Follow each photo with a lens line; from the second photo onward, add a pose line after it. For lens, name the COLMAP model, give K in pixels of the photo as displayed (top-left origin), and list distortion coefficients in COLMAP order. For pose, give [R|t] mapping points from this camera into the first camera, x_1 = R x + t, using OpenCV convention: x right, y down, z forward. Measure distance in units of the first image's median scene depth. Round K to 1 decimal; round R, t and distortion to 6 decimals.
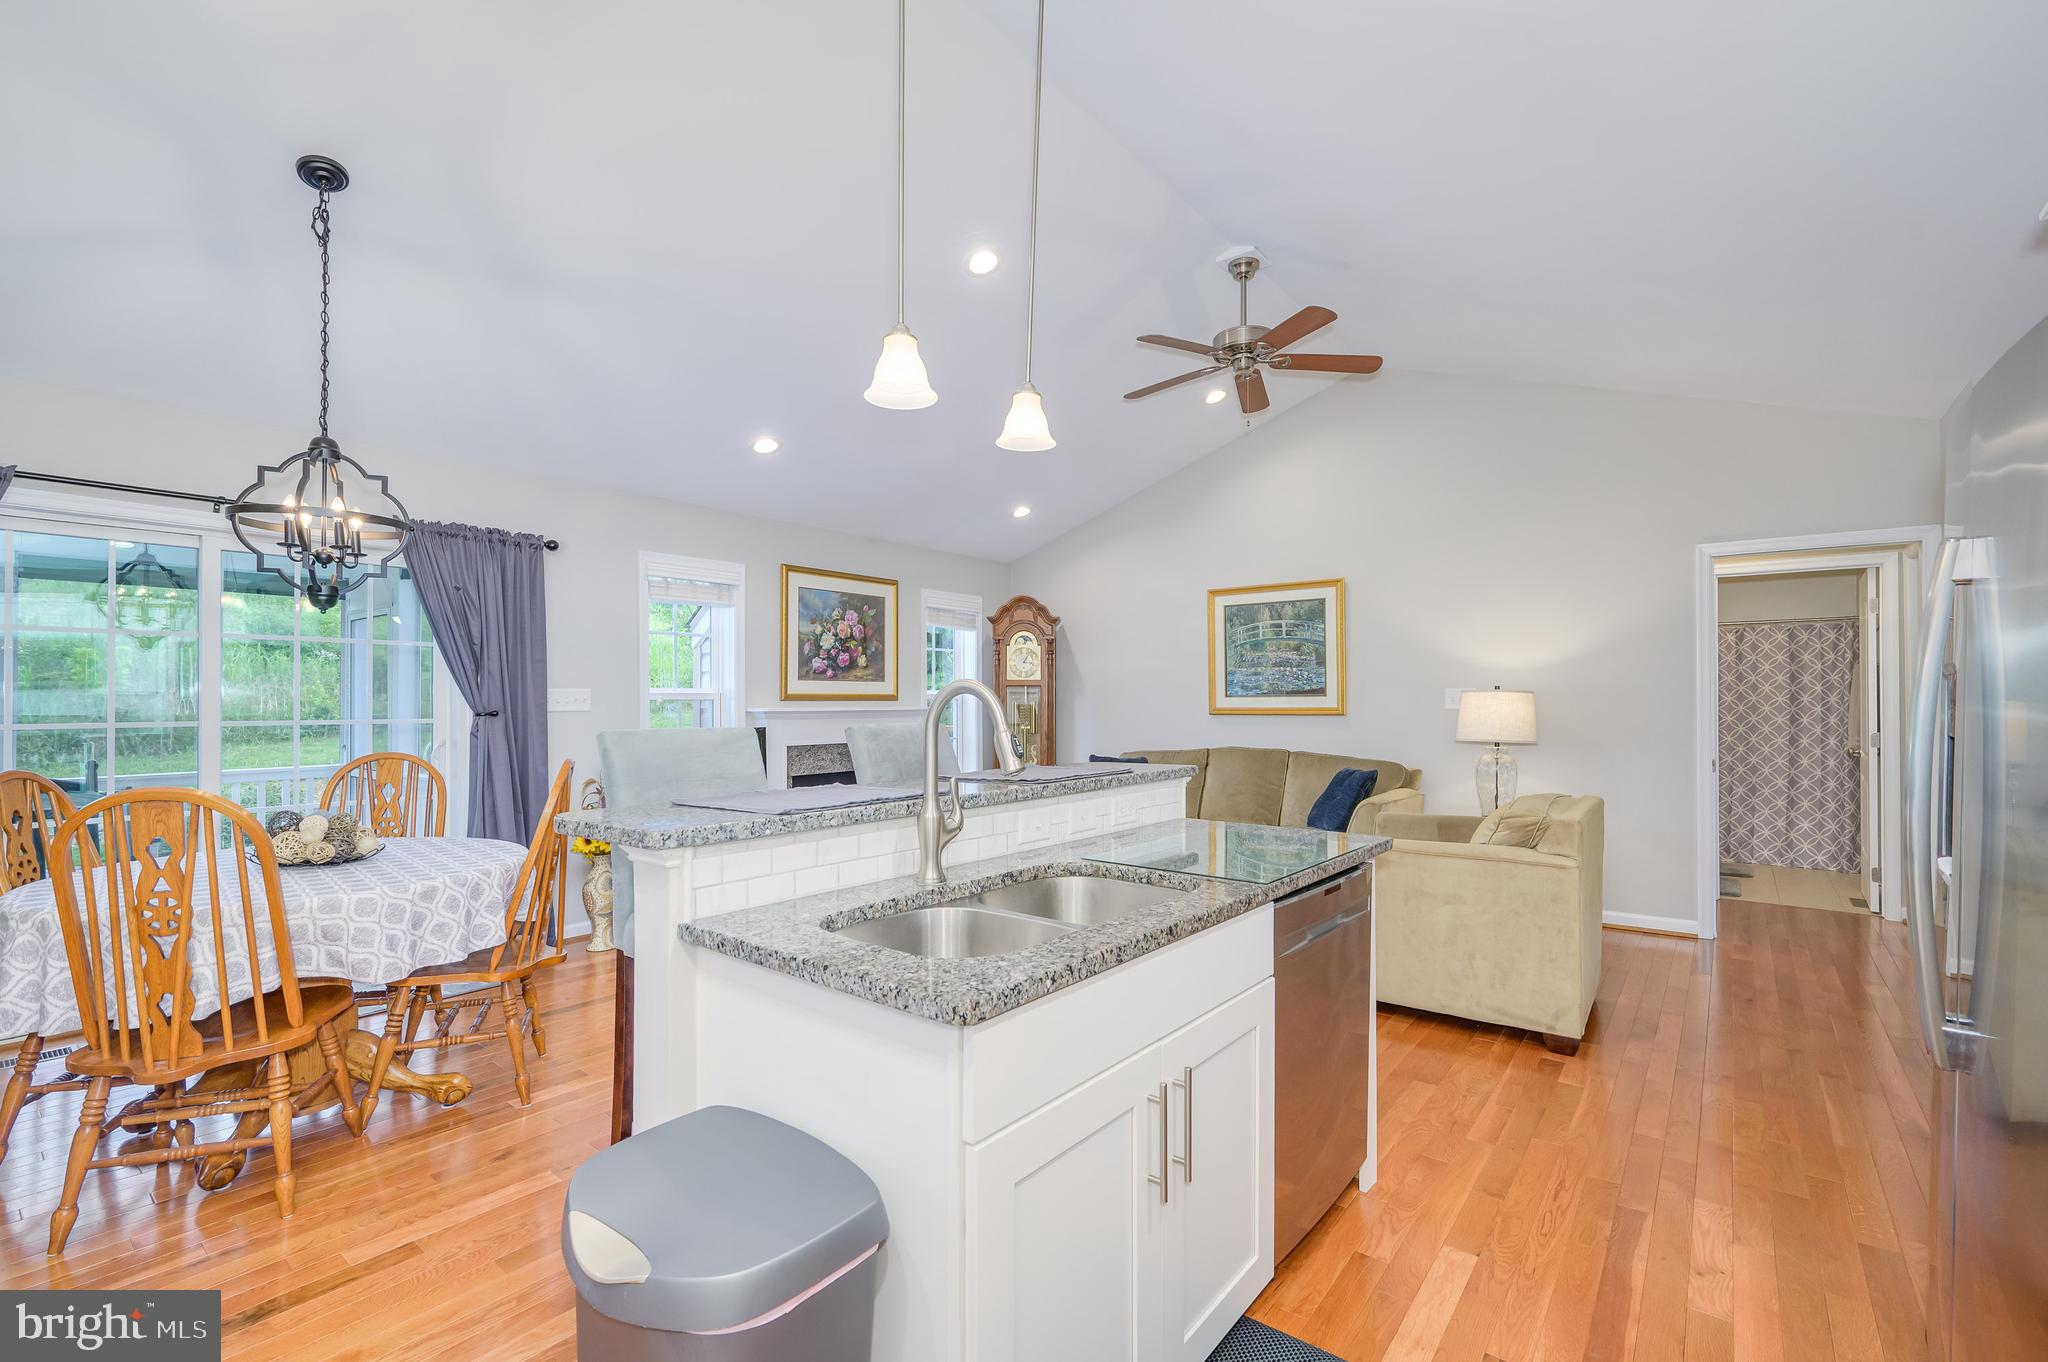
lens RADIAL K [[907.1, 0, 1029.6], [0, 907.1, 693.5], [0, 0, 1]] dist [-0.000257, -0.000191]
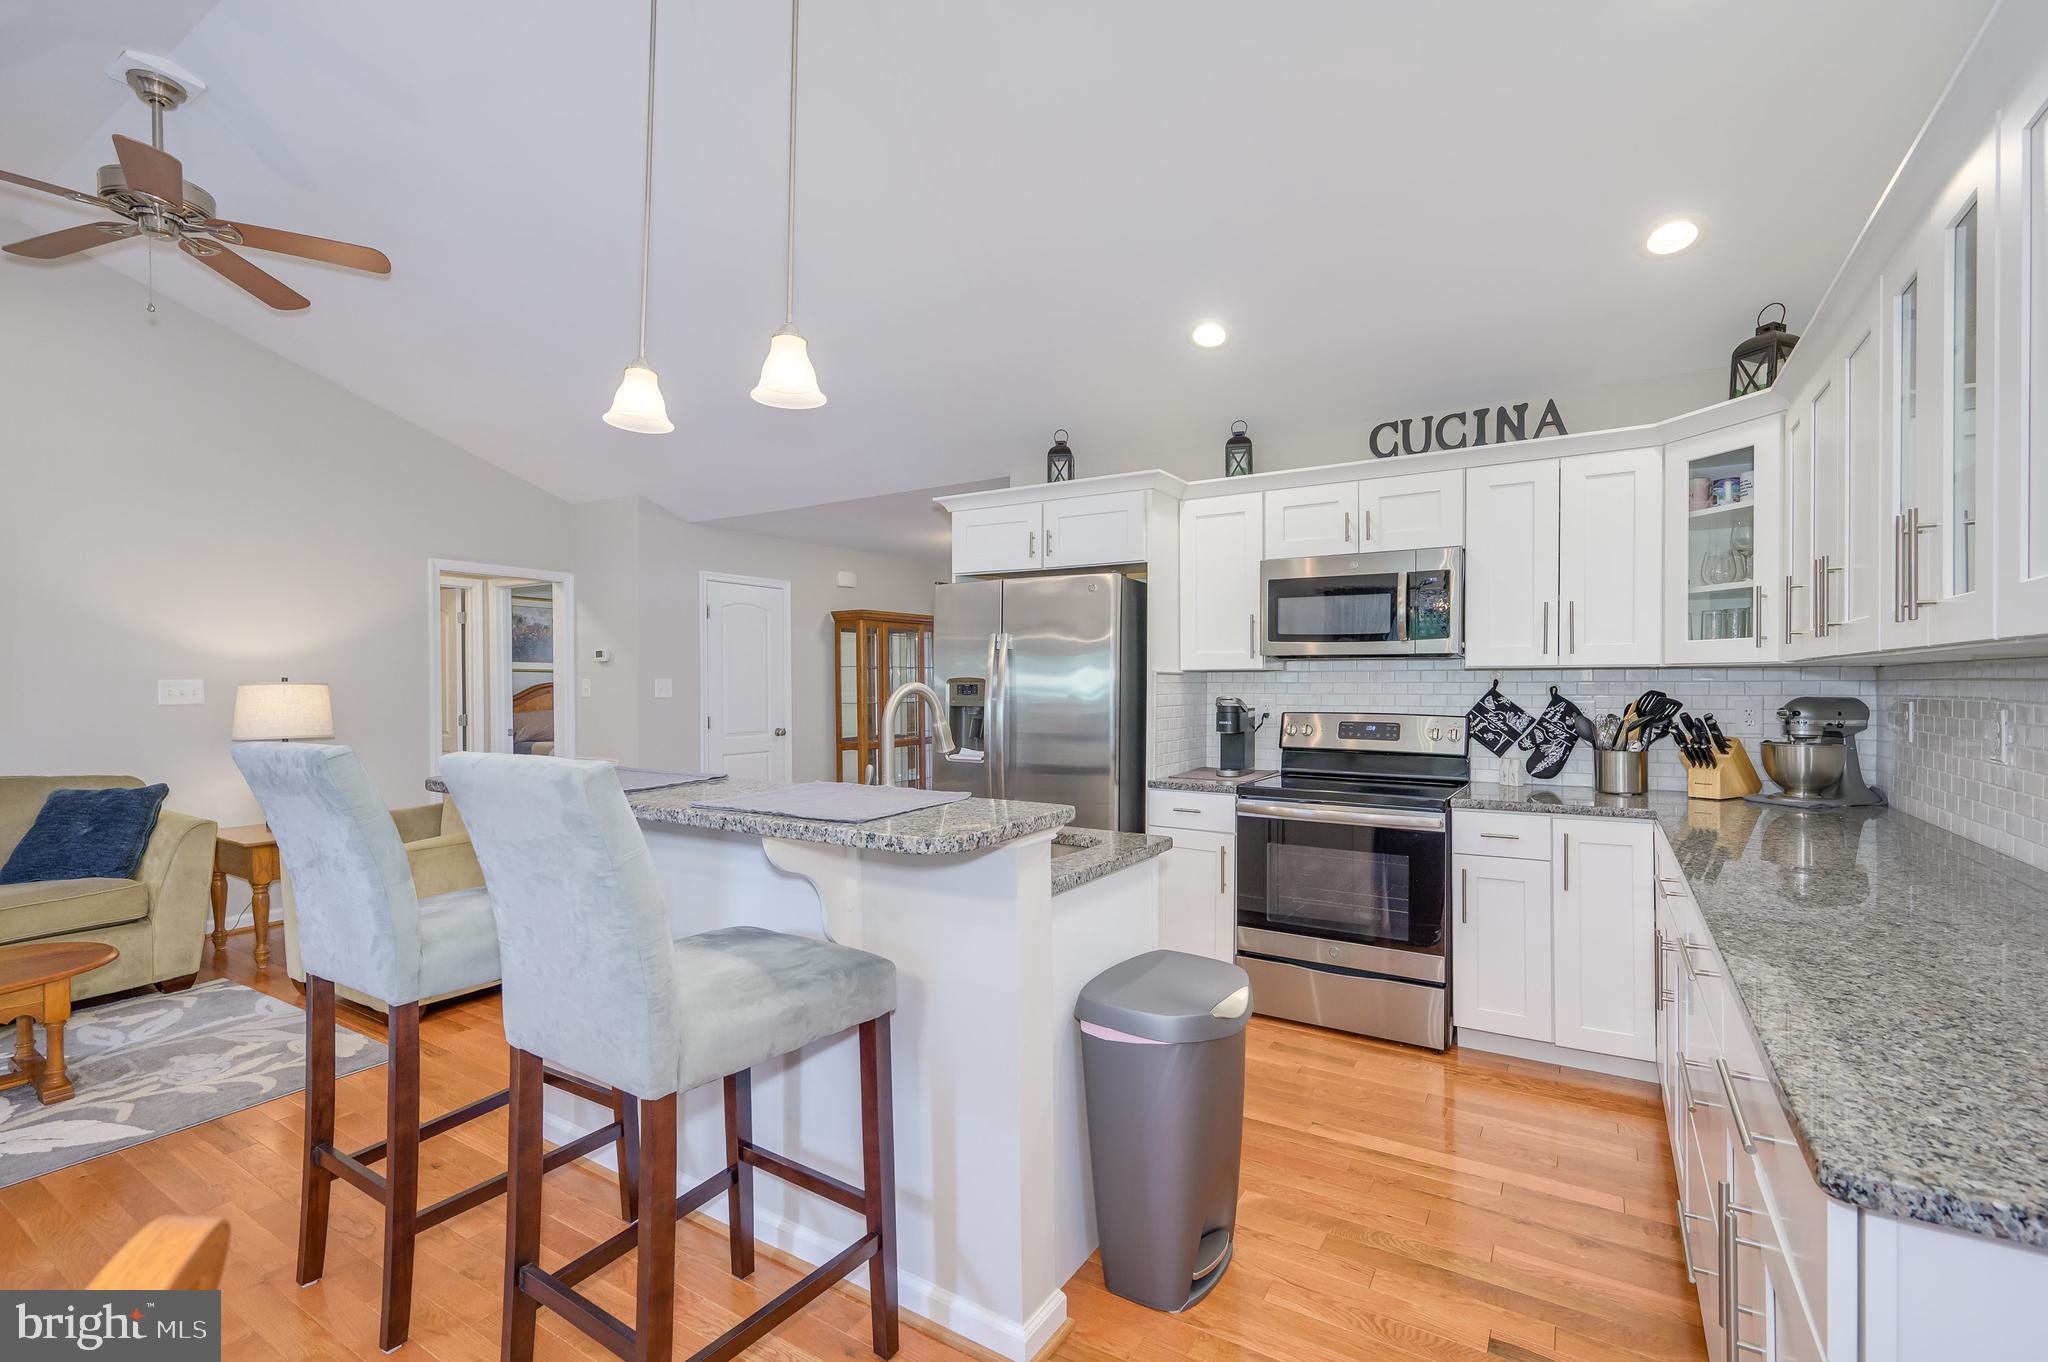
lens RADIAL K [[877.4, 0, 1051.7], [0, 877.4, 691.1], [0, 0, 1]] dist [0.002365, -0.003956]
pose [[-0.125336, -0.005808, 0.992097, -0.365462], [-0.003678, 0.999979, 0.005389, -0.002285], [-0.992108, -0.002973, -0.125355, 0.295434]]
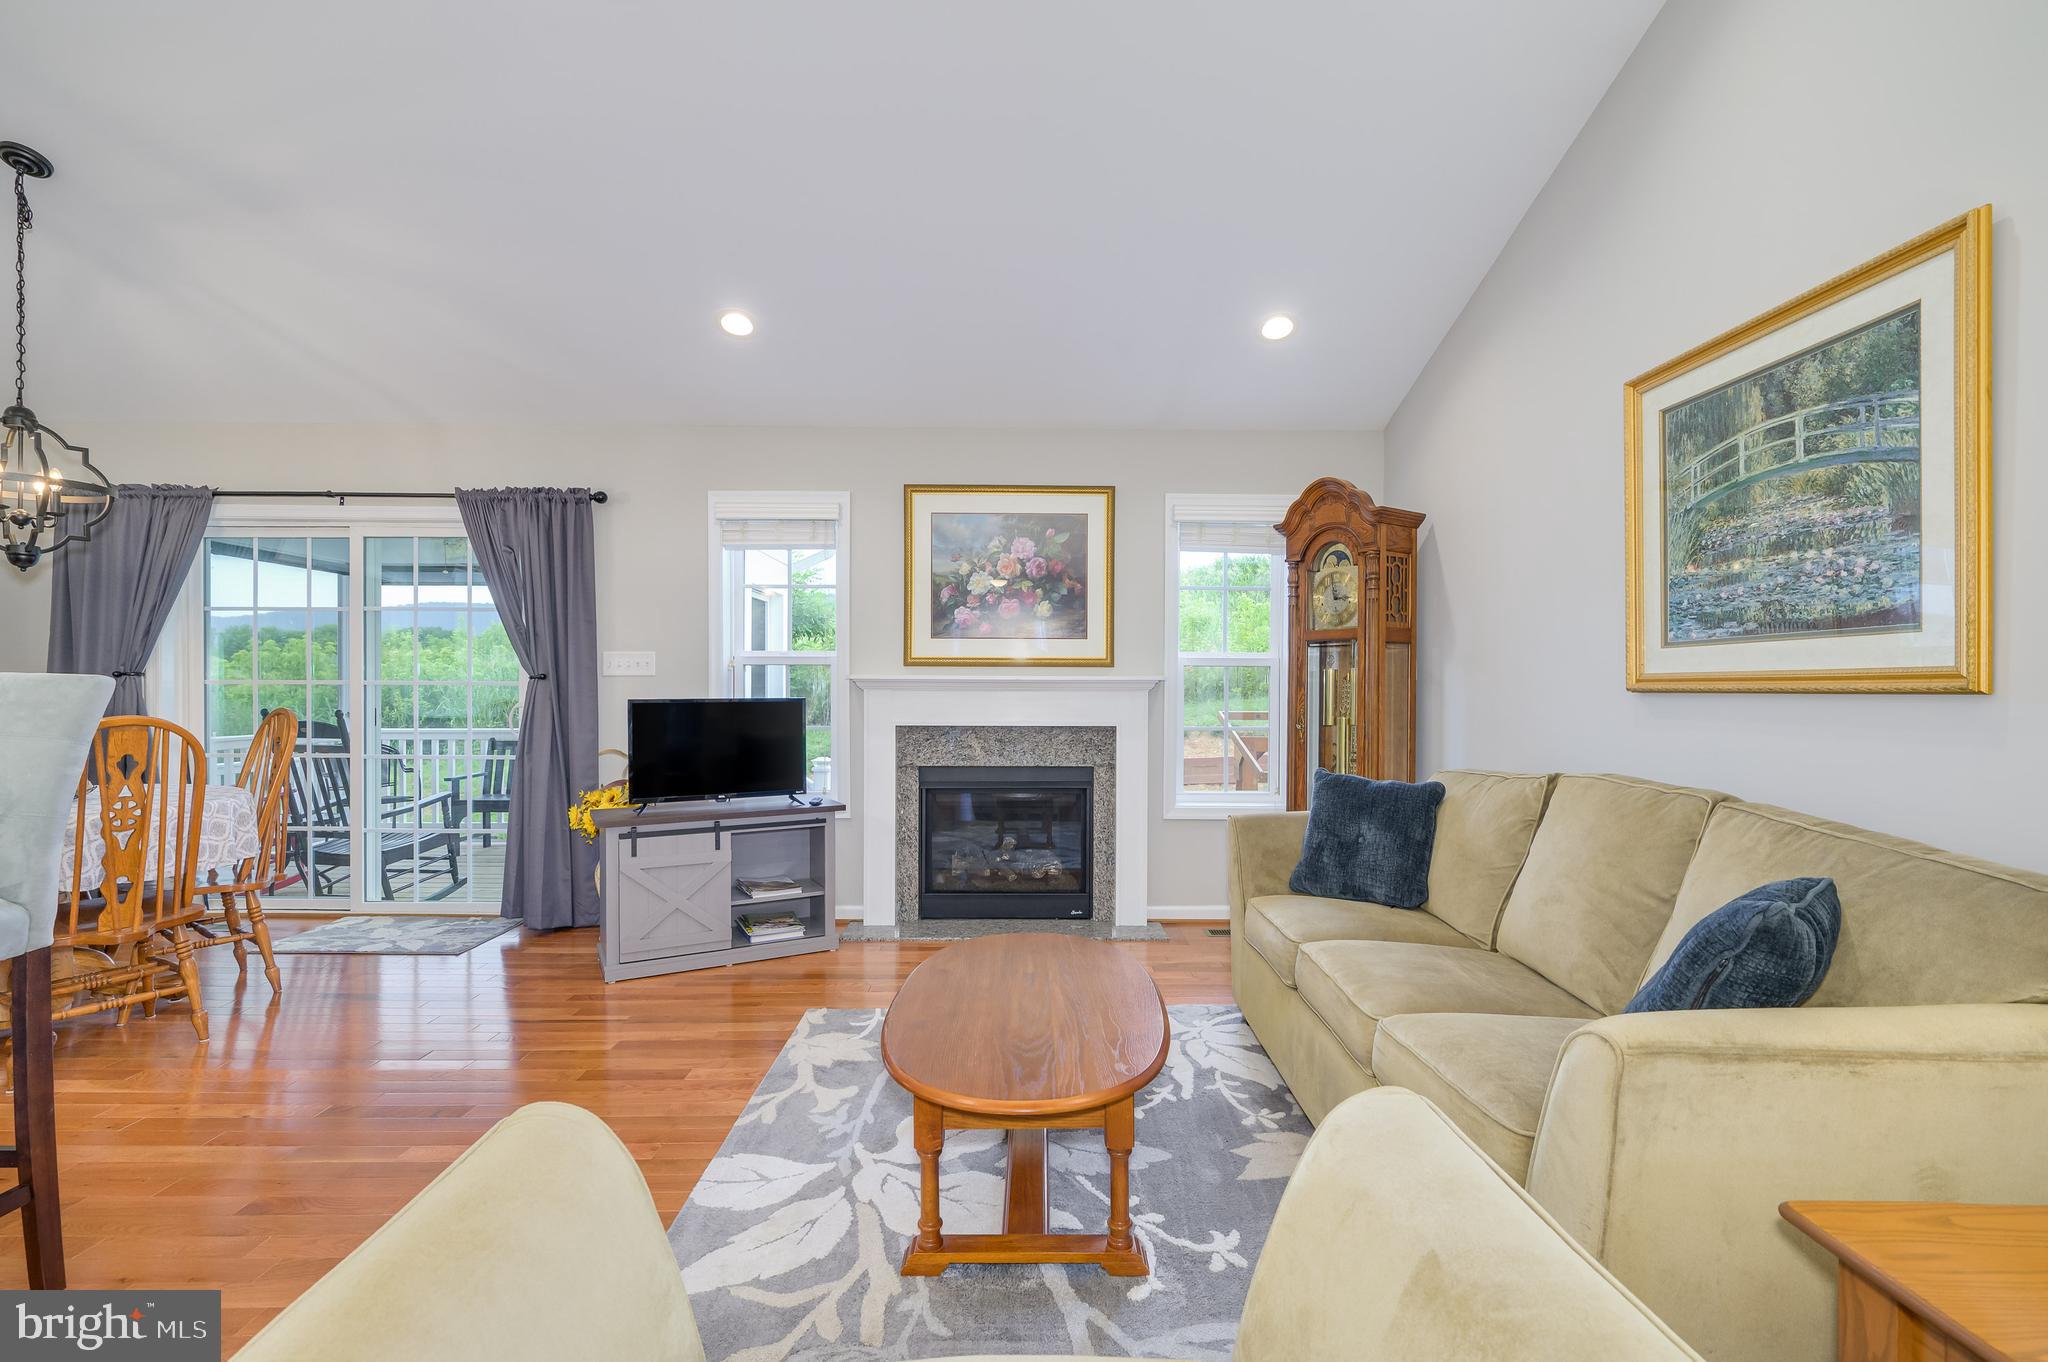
lens RADIAL K [[914.8, 0, 1035.4], [0, 914.8, 689.5], [0, 0, 1]] dist [-0.003725, 0.000081]
pose [[0.610846, 0.008363, -0.791705, 0.378865], [0.001065, 0.999935, 0.011384, 0.018124], [0.791748, -0.007797, 0.610798, 0.584450]]
